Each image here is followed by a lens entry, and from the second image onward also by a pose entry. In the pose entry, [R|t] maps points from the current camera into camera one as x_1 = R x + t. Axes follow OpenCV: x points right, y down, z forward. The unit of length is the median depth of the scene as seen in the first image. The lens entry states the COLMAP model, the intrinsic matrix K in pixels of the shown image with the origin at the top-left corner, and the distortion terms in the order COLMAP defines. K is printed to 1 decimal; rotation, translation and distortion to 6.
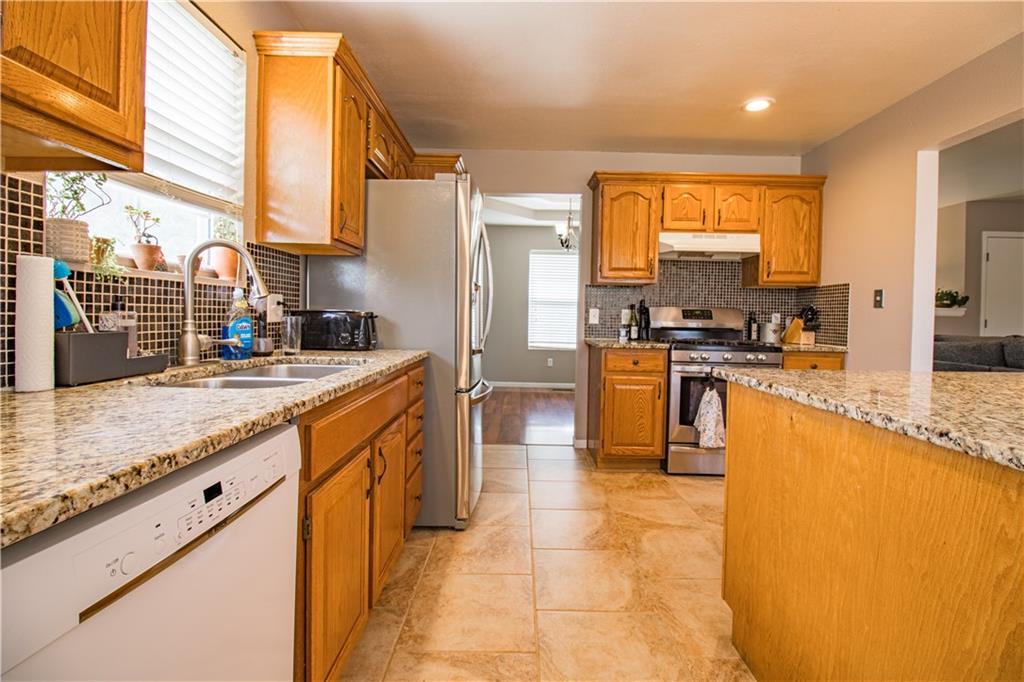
lens RADIAL K [[476.3, 0, 515.8], [0, 476.3, 329.8], [0, 0, 1]] dist [-0.007298, -0.003328]
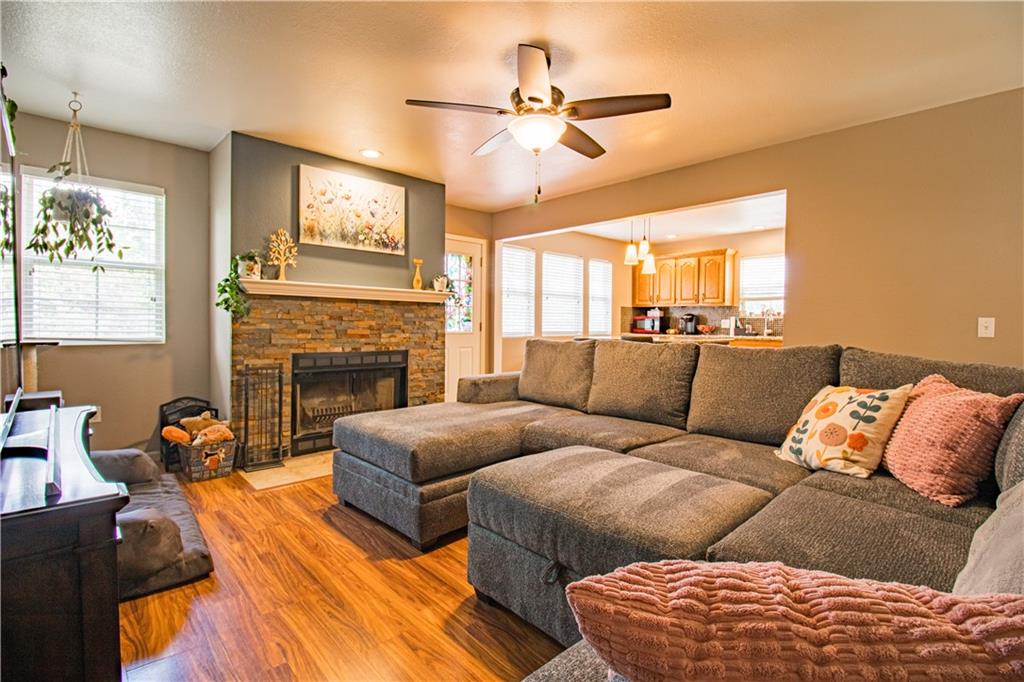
lens RADIAL K [[476.3, 0, 512.2], [0, 476.3, 335.9], [0, 0, 1]] dist [-0.007298, -0.003328]
pose [[-0.723272, -0.007957, -0.690517, 1.871546], [-0.042733, 0.998533, 0.033254, 0.010319], [0.689240, 0.053559, -0.722551, 1.146575]]
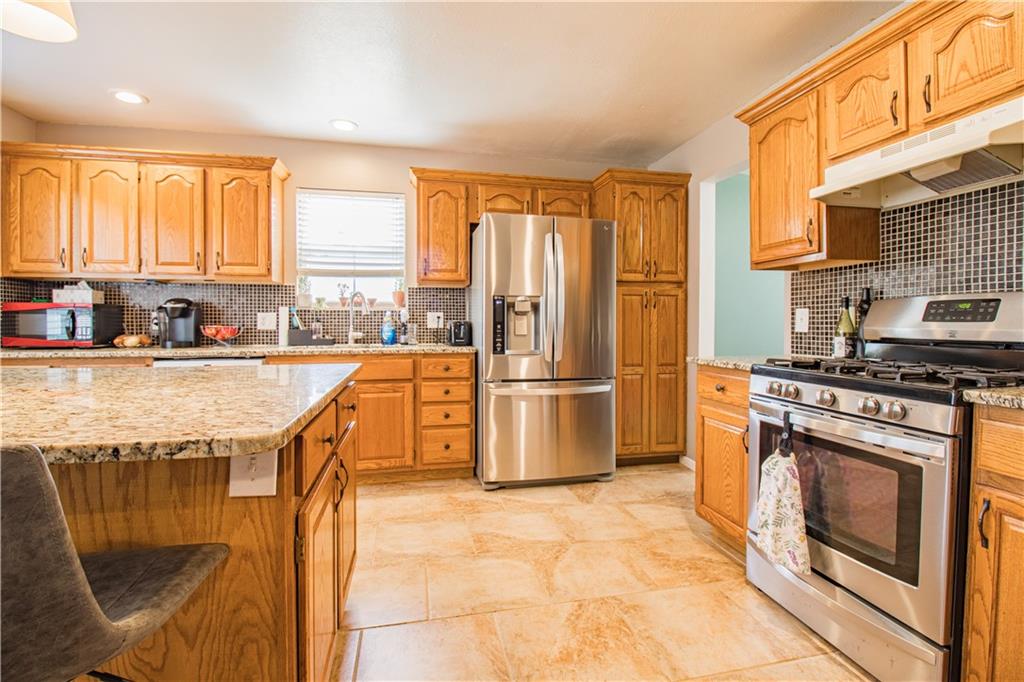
lens RADIAL K [[476.3, 0, 515.7], [0, 476.3, 326.3], [0, 0, 1]] dist [-0.007298, -0.003328]
pose [[0.218528, -0.010203, -0.975777, 0.814728], [-0.024945, 0.999560, -0.016038, 0.000026], [0.975512, 0.027845, 0.218178, 0.557067]]
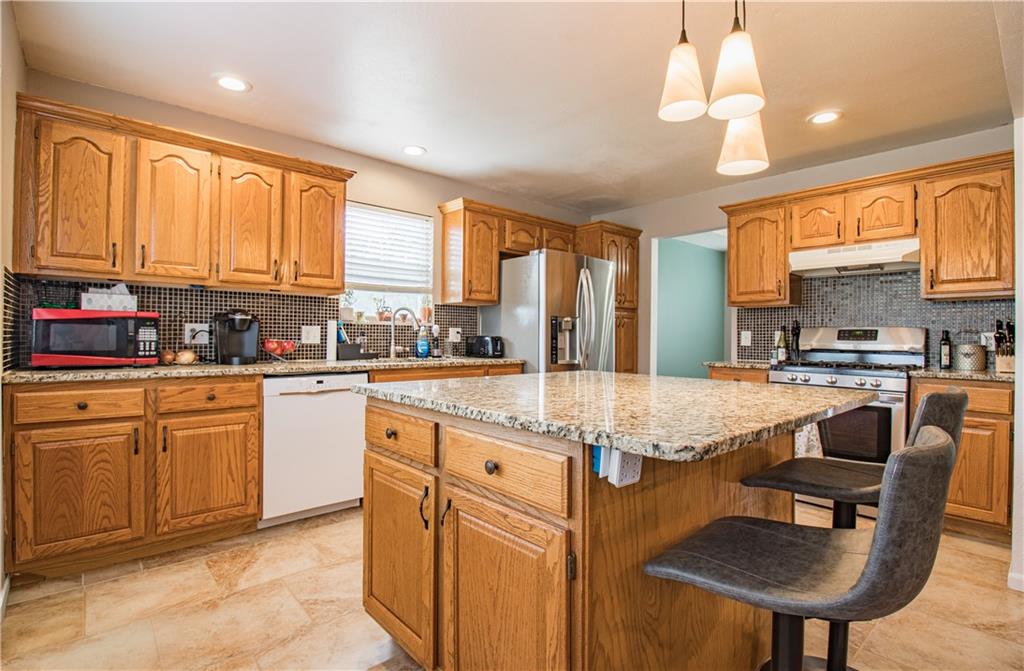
lens RADIAL K [[486.3, 0, 506.4], [0, 486.3, 332.2], [0, 0, 1]] dist [-0.002549, -0.000574]
pose [[0.661324, -0.018621, -0.749870, 0.708058], [-0.018829, 0.998965, -0.041413, 0.014083], [0.749864, 0.041507, 0.660288, -0.106876]]
